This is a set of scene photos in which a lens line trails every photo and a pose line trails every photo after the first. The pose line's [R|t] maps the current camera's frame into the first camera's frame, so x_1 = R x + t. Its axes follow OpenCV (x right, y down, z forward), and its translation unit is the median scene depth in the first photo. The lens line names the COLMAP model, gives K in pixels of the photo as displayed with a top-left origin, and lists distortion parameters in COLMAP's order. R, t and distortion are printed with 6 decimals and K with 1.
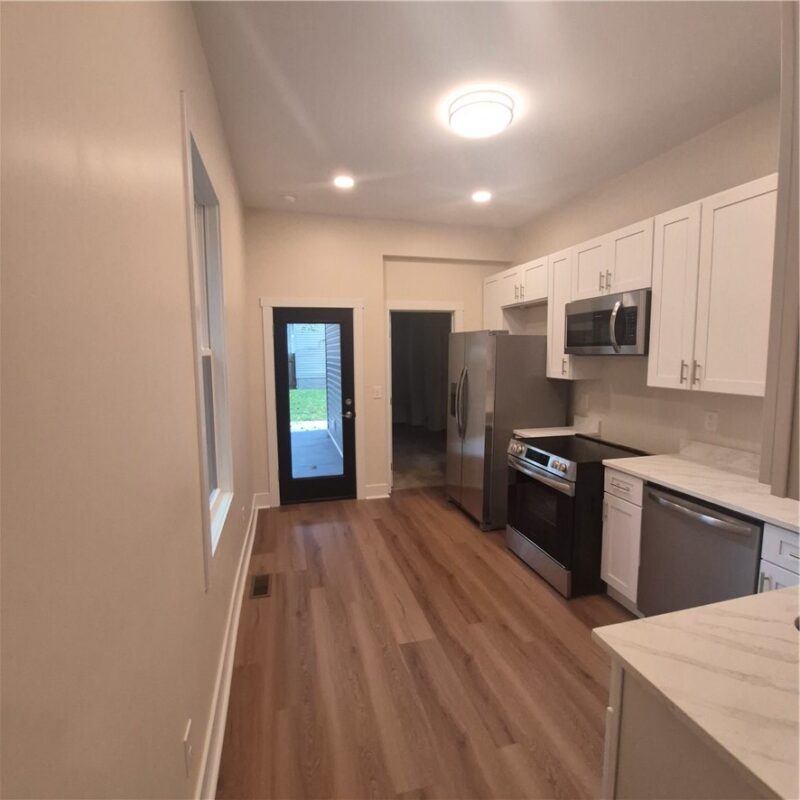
lens RADIAL K [[413.4, 0, 396.7], [0, 413.4, 388.7], [0, 0, 1]] dist [-0.004685, -0.002252]
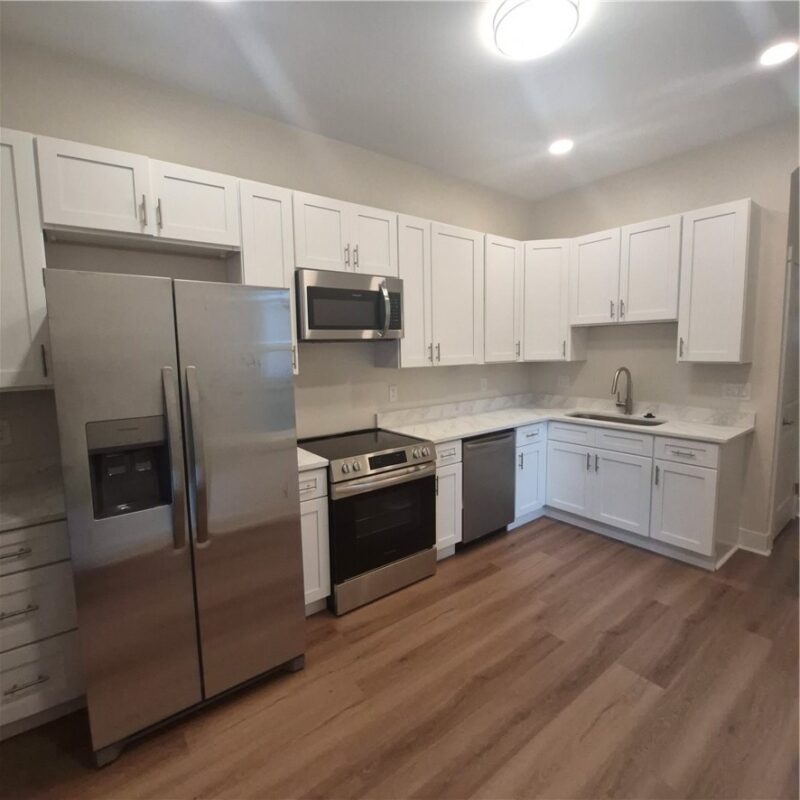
lens RADIAL K [[413.4, 0, 396.7], [0, 413.4, 388.7], [0, 0, 1]] dist [-0.004685, -0.002252]
pose [[-0.363205, -0.081978, 0.928096, -0.438926], [0.099992, 0.986939, 0.126307, -0.097808], [-0.926328, 0.138678, -0.350264, 1.478920]]
